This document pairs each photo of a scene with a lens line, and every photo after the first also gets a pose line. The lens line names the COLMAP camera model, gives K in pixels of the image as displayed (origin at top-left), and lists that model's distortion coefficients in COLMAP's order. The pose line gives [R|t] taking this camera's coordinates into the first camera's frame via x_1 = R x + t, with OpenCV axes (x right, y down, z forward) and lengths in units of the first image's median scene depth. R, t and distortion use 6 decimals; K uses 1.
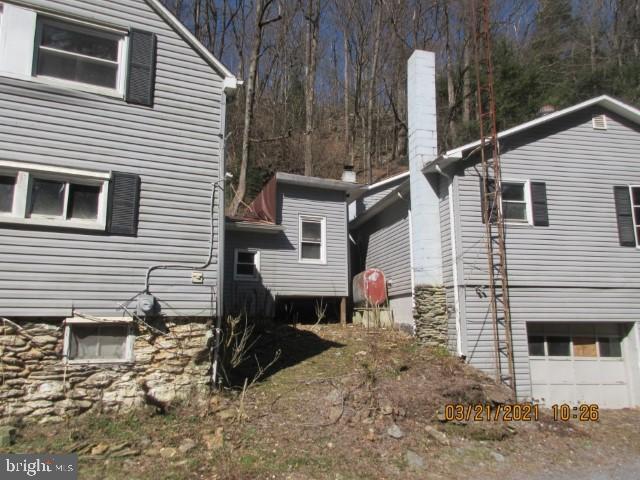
lens RADIAL K [[475.2, 0, 316.4], [0, 475.2, 239.0], [0, 0, 1]] dist [-0.004815, -0.000382]
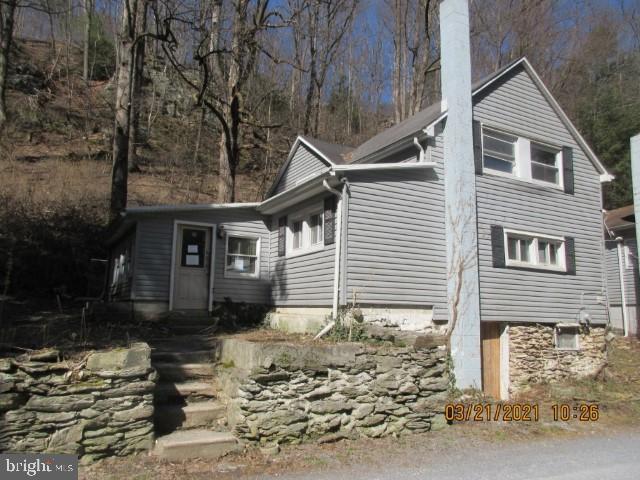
lens RADIAL K [[475.2, 0, 323.7], [0, 475.2, 241.4], [0, 0, 1]] dist [-0.004815, -0.000382]
pose [[0.998695, 0.036847, 0.035375, -1.359442], [-0.037401, 0.999186, 0.015129, -0.119363], [-0.034789, -0.016432, 0.999260, -0.651087]]
